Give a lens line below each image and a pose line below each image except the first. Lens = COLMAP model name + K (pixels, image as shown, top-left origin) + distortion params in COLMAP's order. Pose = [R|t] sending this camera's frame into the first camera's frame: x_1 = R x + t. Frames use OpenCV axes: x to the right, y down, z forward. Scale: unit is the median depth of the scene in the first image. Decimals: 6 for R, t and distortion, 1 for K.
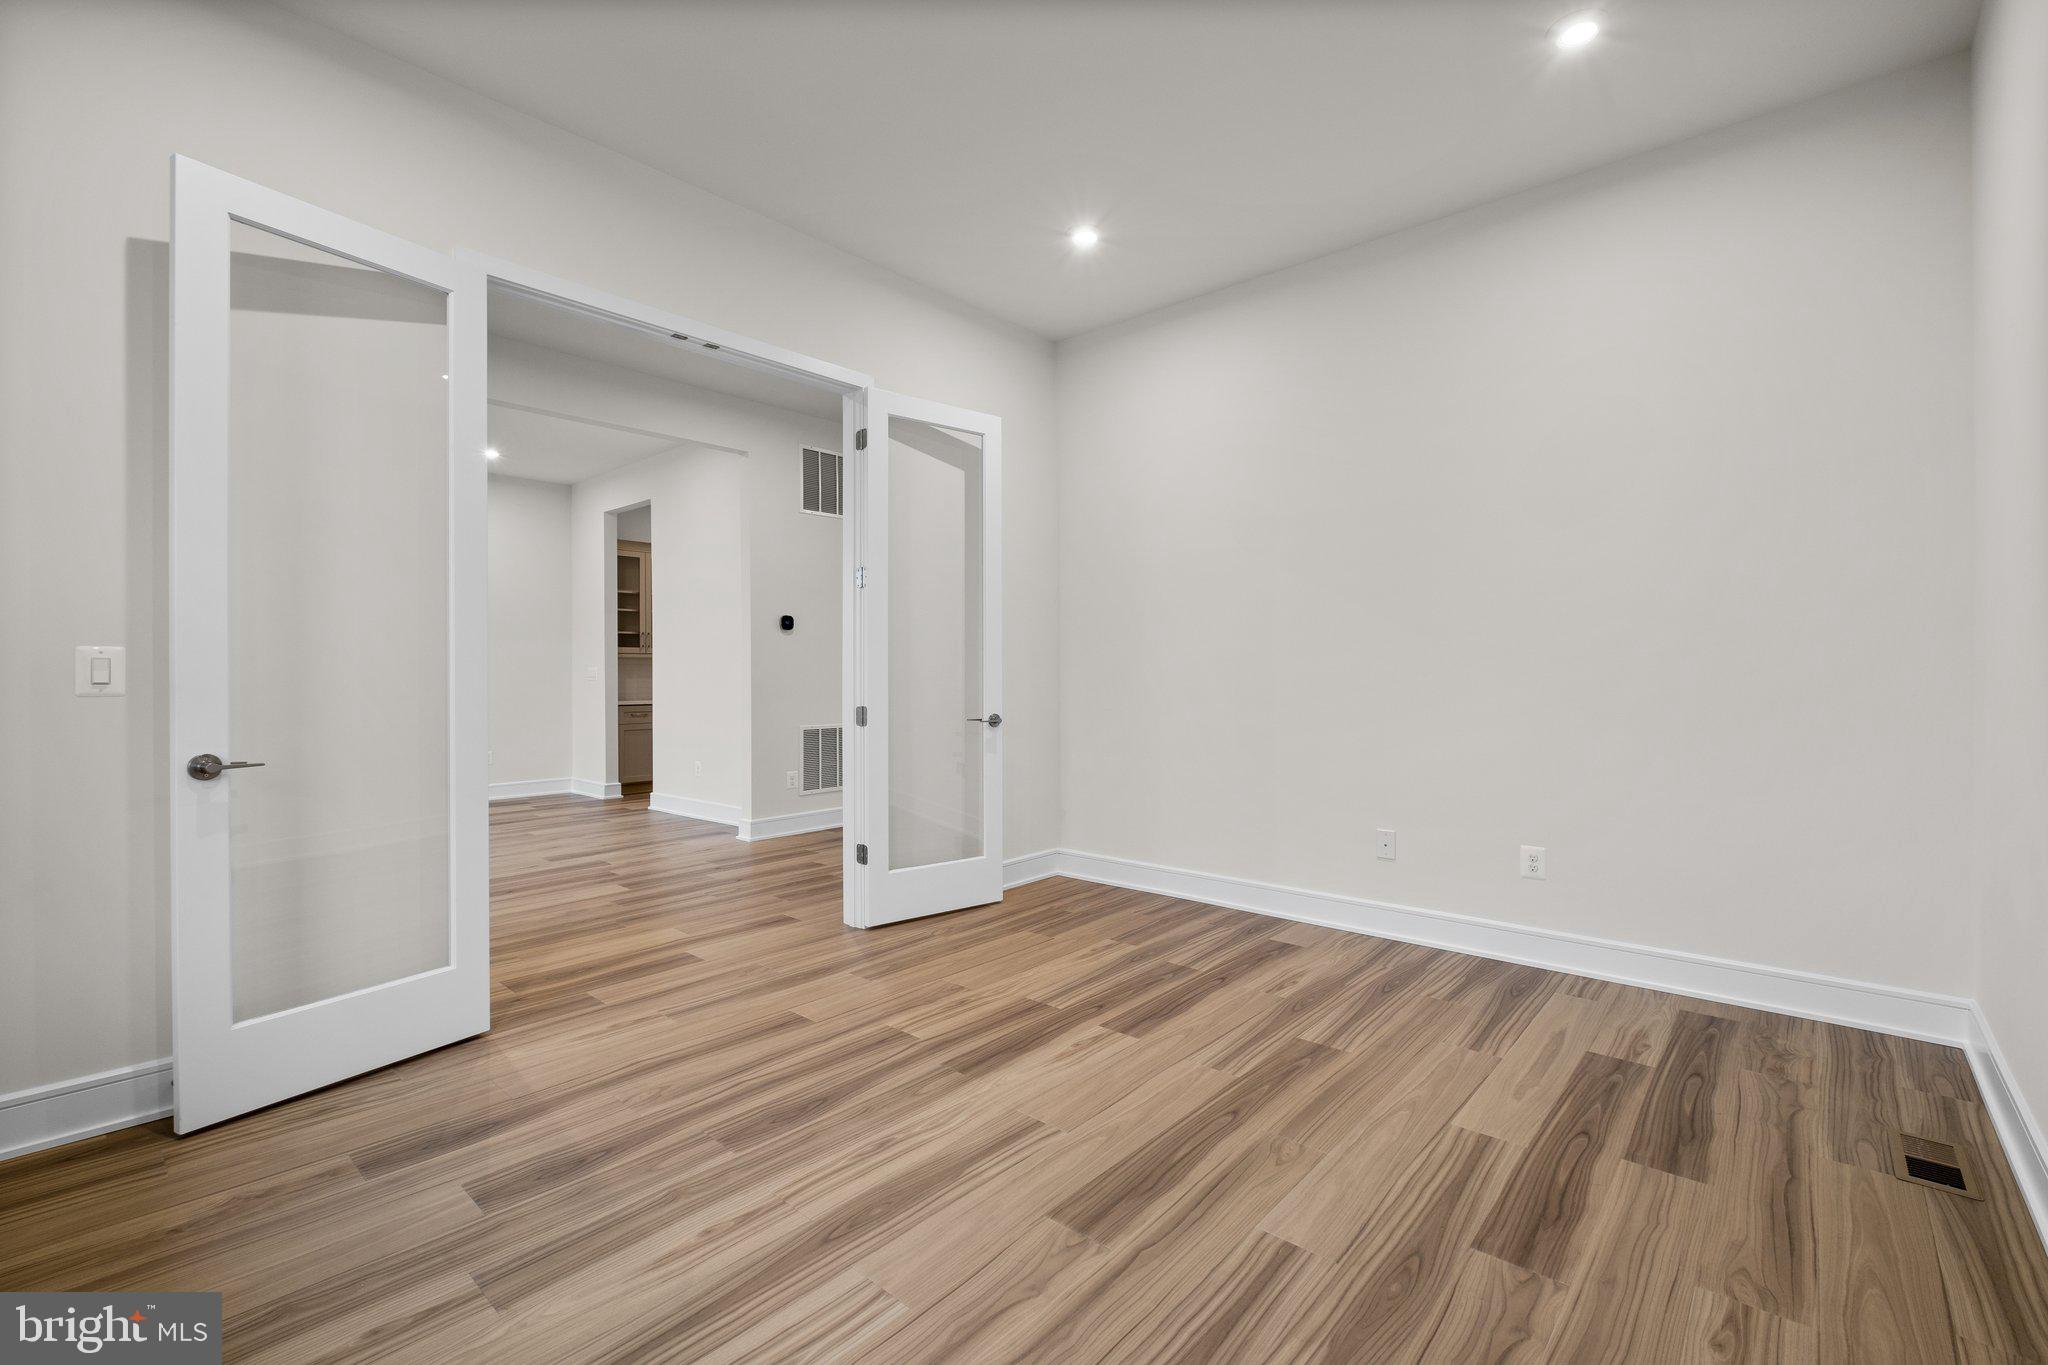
lens RADIAL K [[873.8, 0, 993.8], [0, 873.8, 665.1], [0, 0, 1]] dist [0.000567, -0.000123]
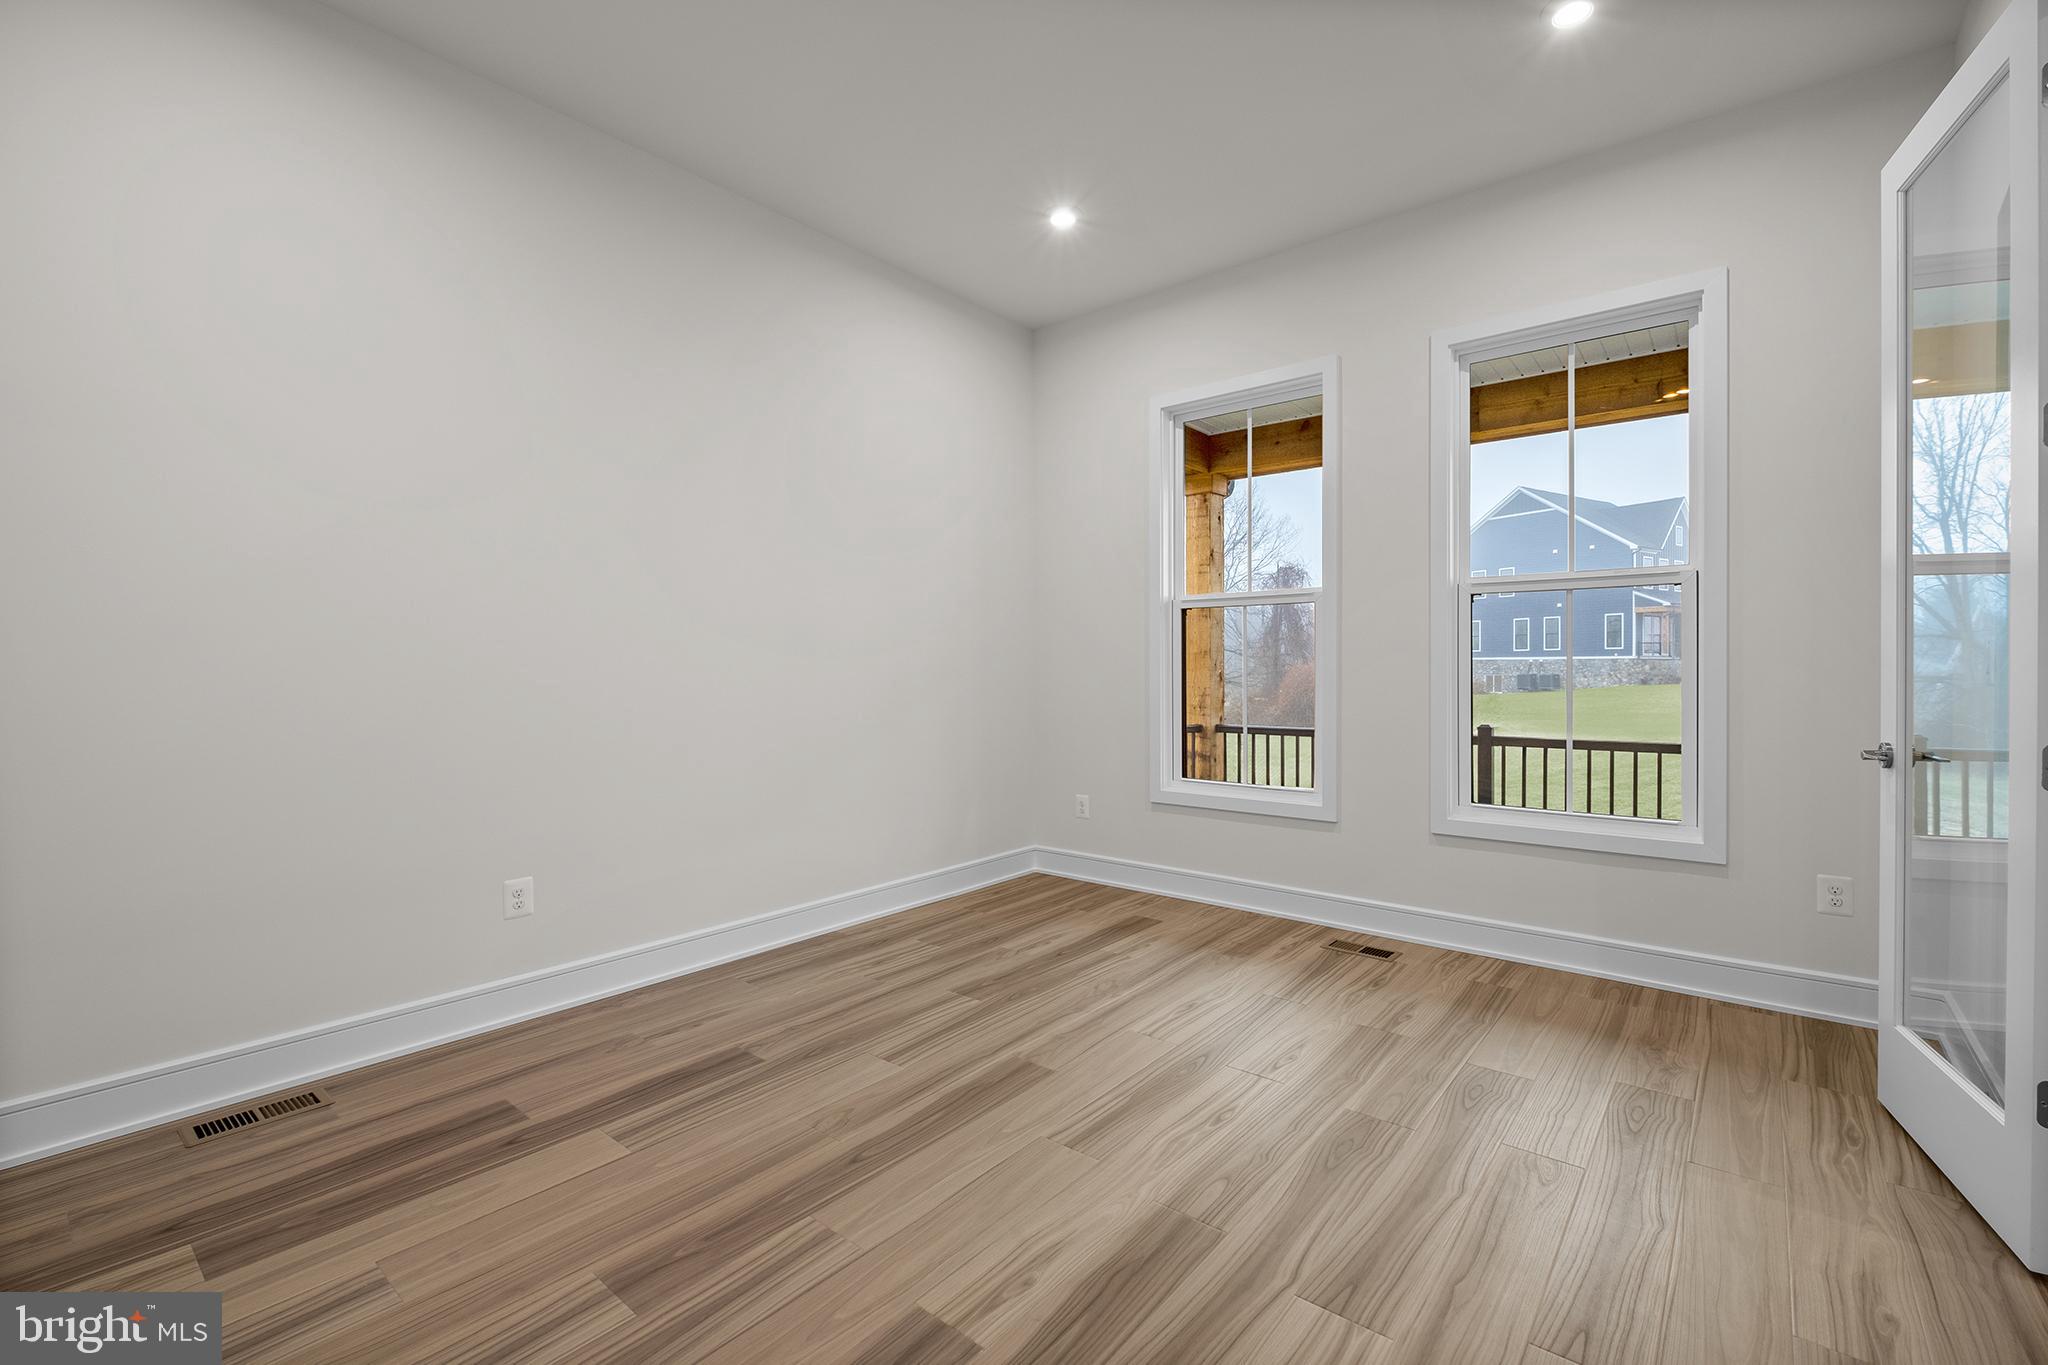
lens RADIAL K [[898.2, 0, 1028.8], [0, 898.2, 678.5], [0, 0, 1]] dist [0.003873, -0.006404]
pose [[-0.997205, 0.009293, -0.074136, 0.170188], [0.009093, 0.999954, 0.003027, 0.018440], [0.074161, 0.002345, -0.997244, 2.038967]]
